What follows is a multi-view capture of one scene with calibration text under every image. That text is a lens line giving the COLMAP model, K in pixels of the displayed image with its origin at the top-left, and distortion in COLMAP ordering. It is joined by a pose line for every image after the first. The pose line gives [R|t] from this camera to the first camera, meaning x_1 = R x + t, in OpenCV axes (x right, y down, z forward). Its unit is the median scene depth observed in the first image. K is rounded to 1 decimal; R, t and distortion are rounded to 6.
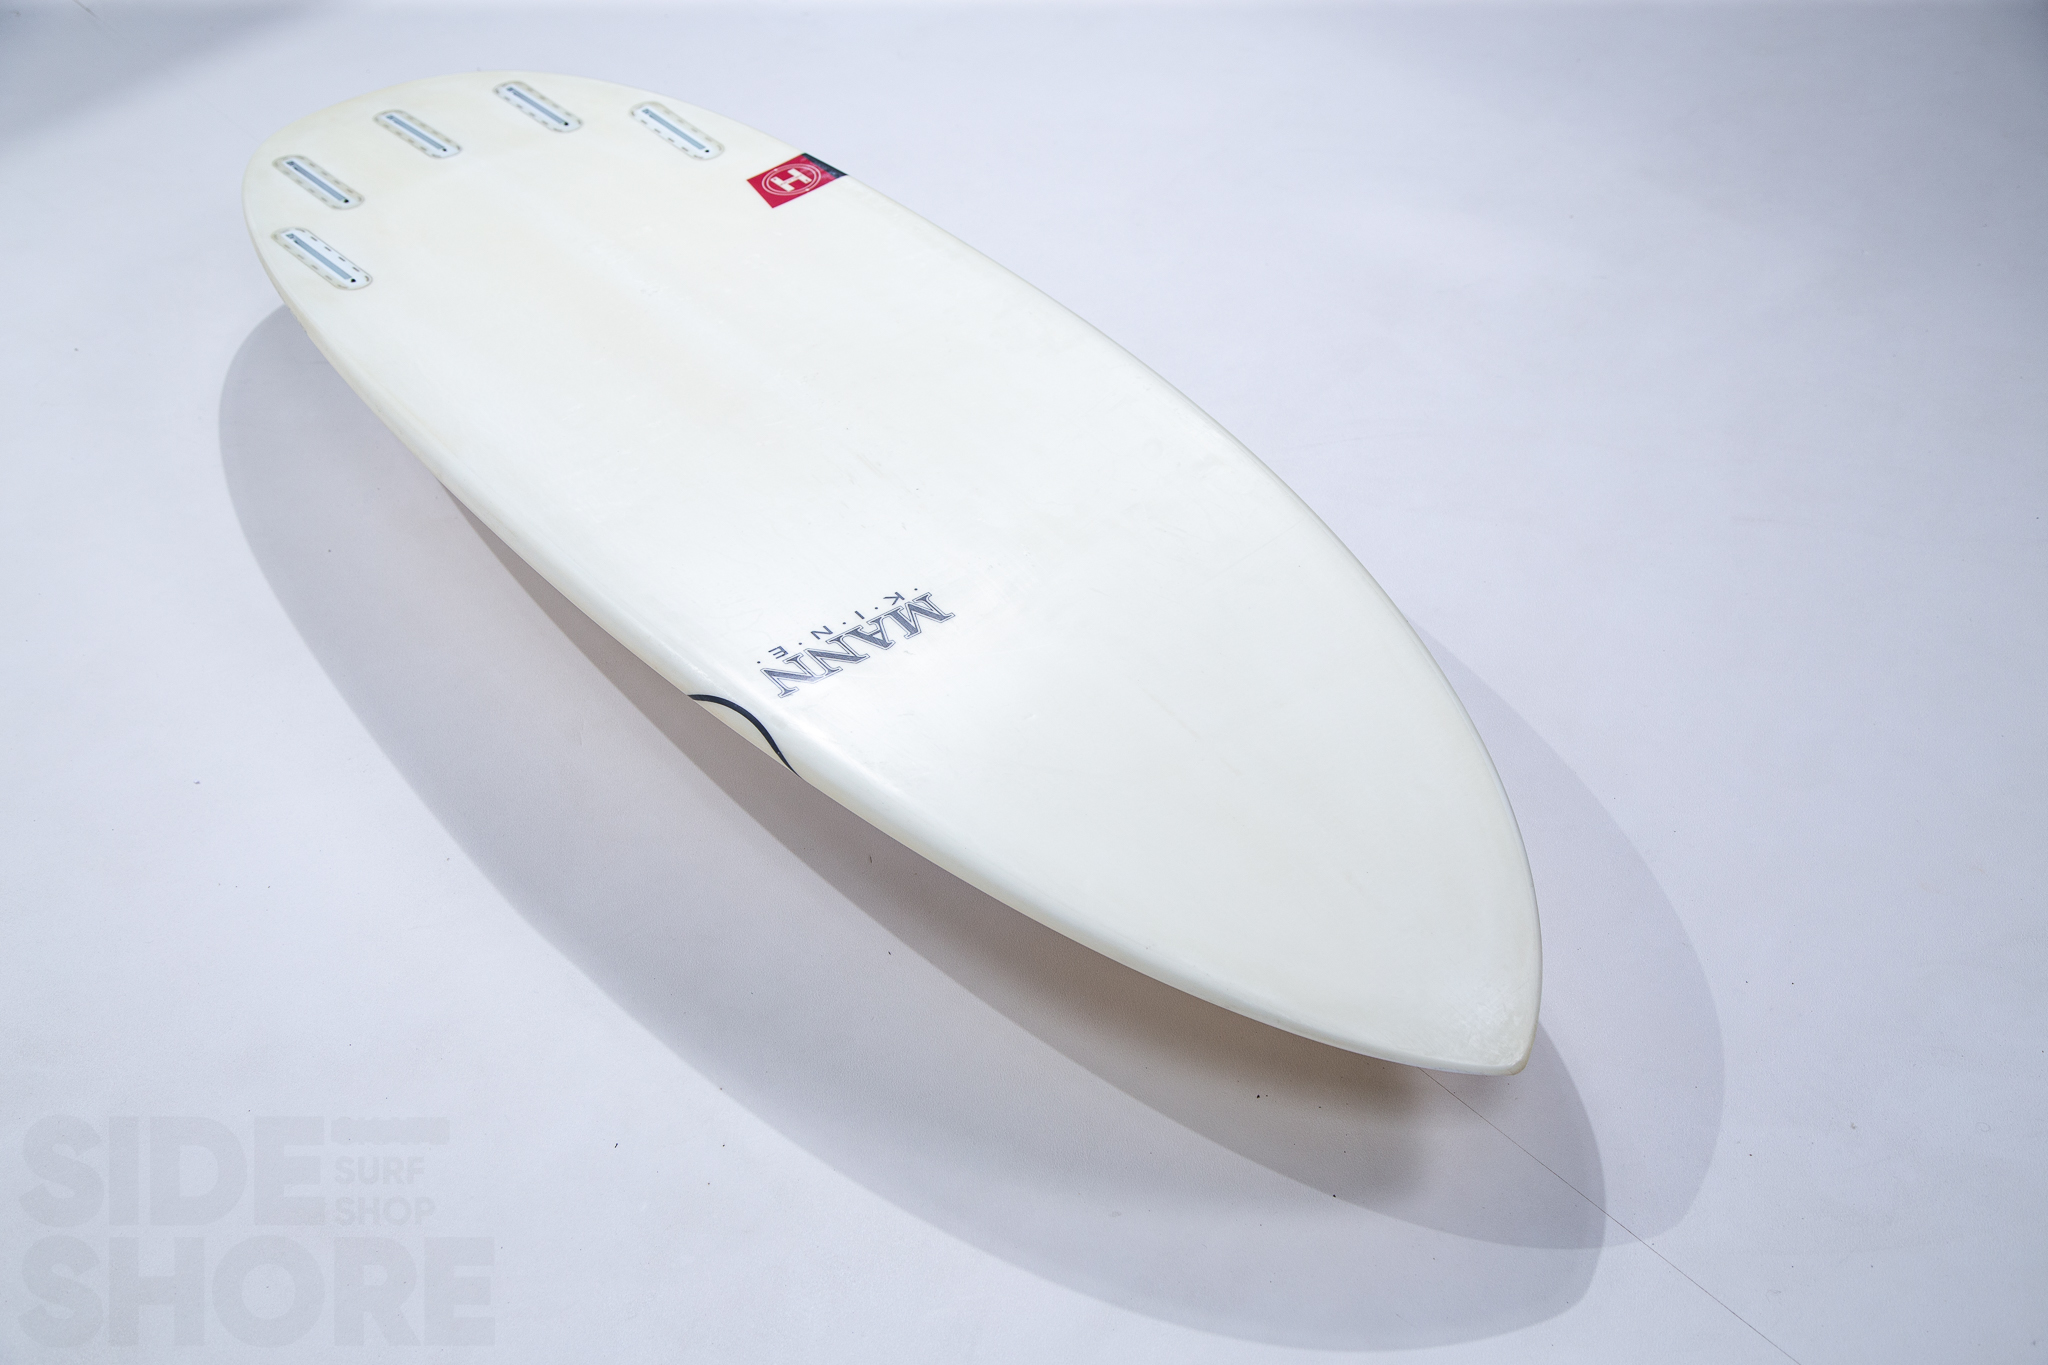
lens RADIAL K [[2408.1, 0, 1029.4], [0, 2408.1, 679.9], [0, 0, 1]] dist [0.036938, 0.000000]
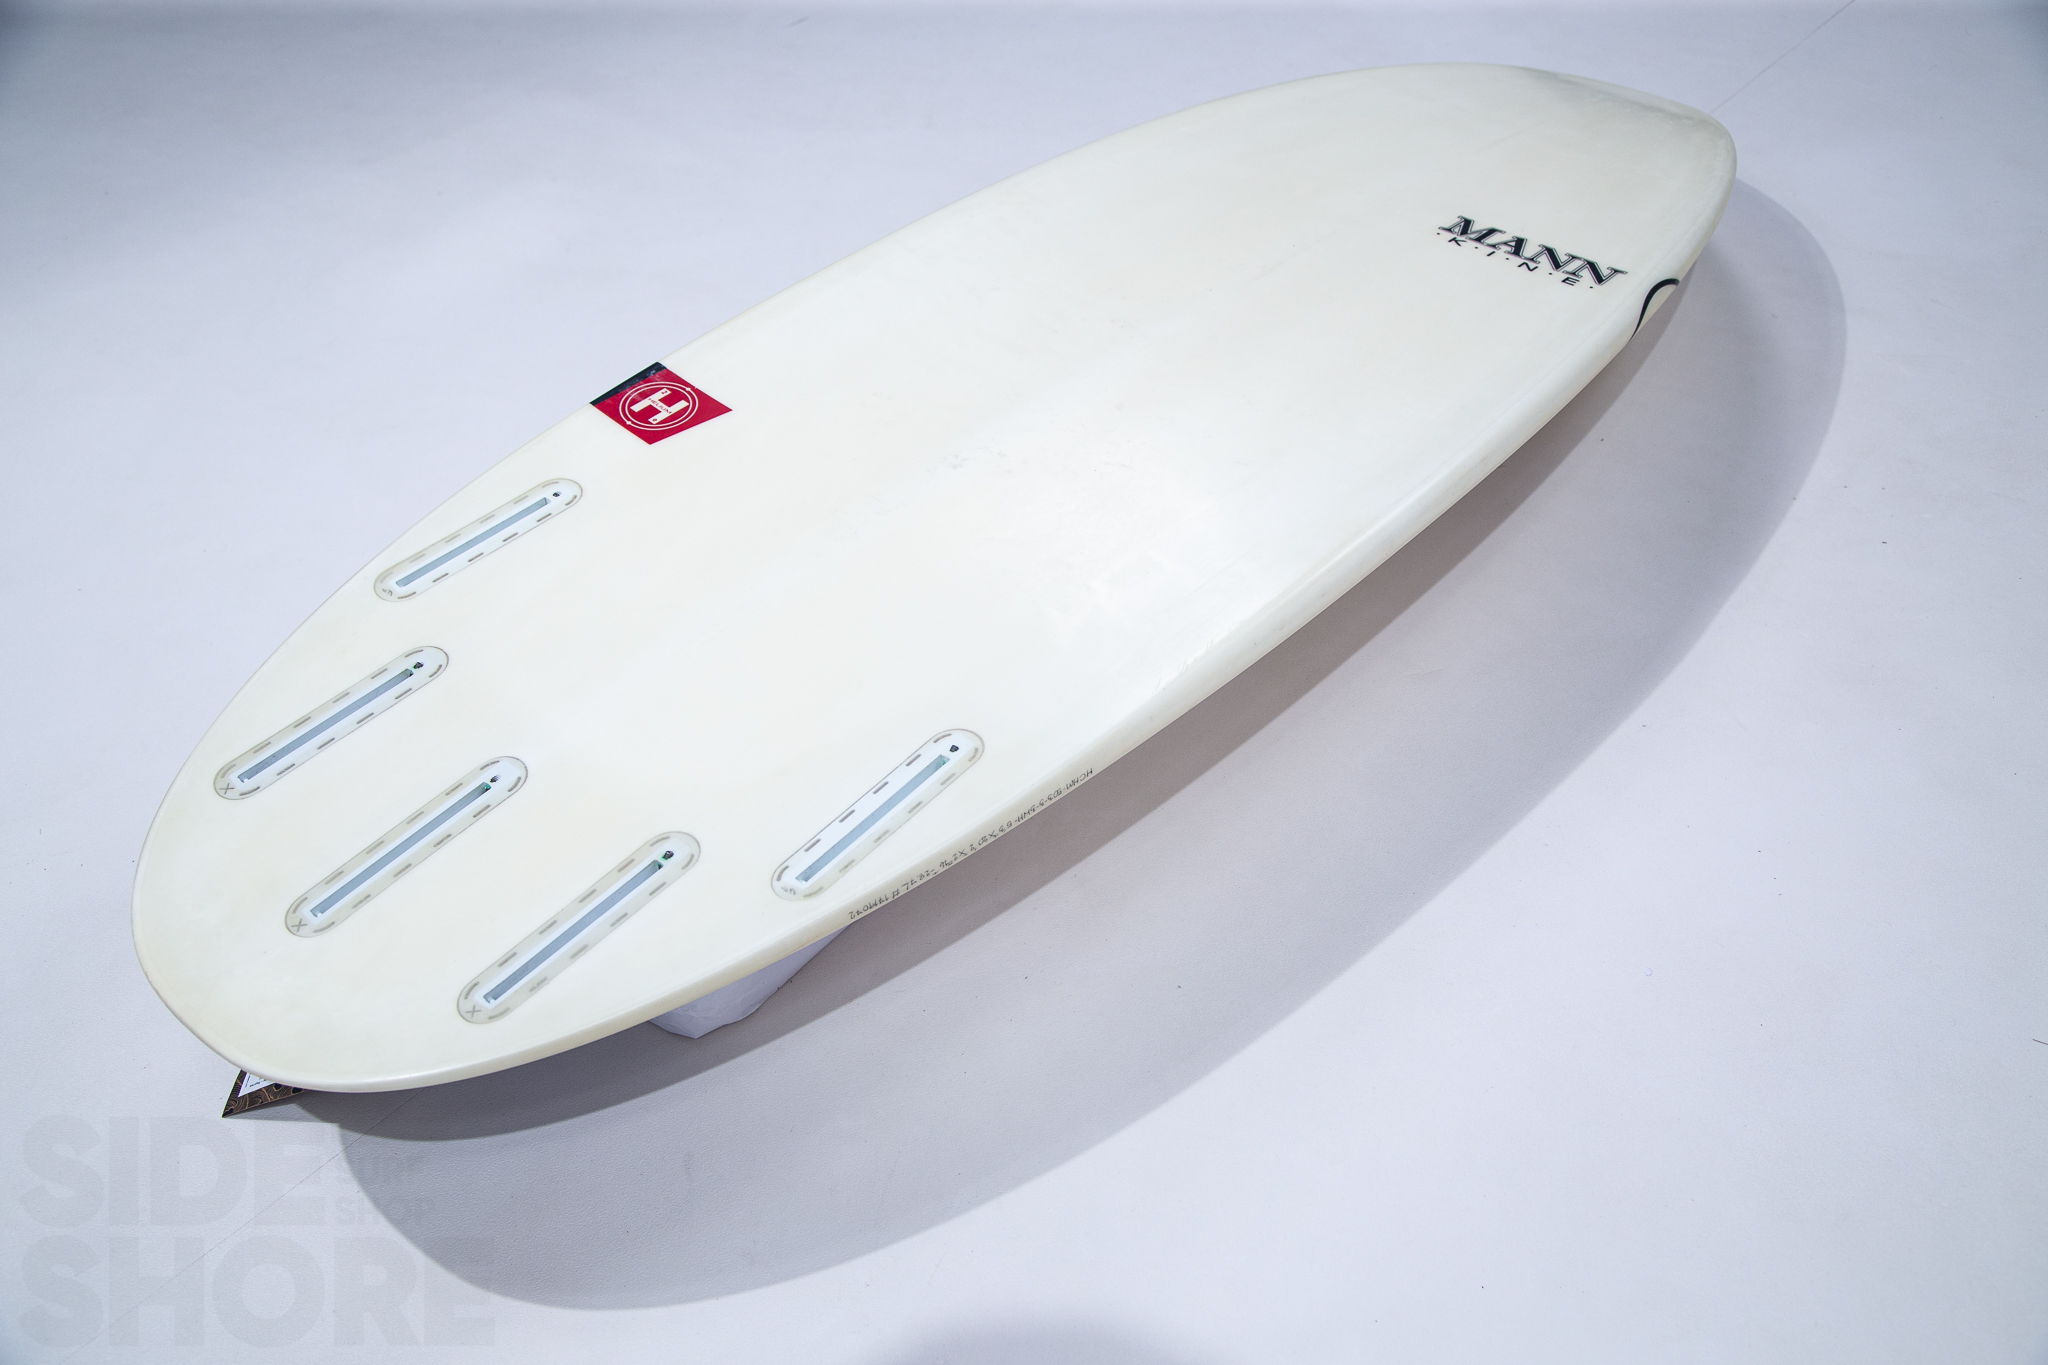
lens RADIAL K [[1870.7, 0, 1025.2], [0, 1870.7, 681.9], [0, 0, 1]] dist [-0.011365, 0.005312]
pose [[-0.178219, -0.627984, 0.757545, -0.796042], [0.640680, 0.510266, 0.573722, -0.548935], [-0.746838, 0.587592, 0.311398, 1.007901]]
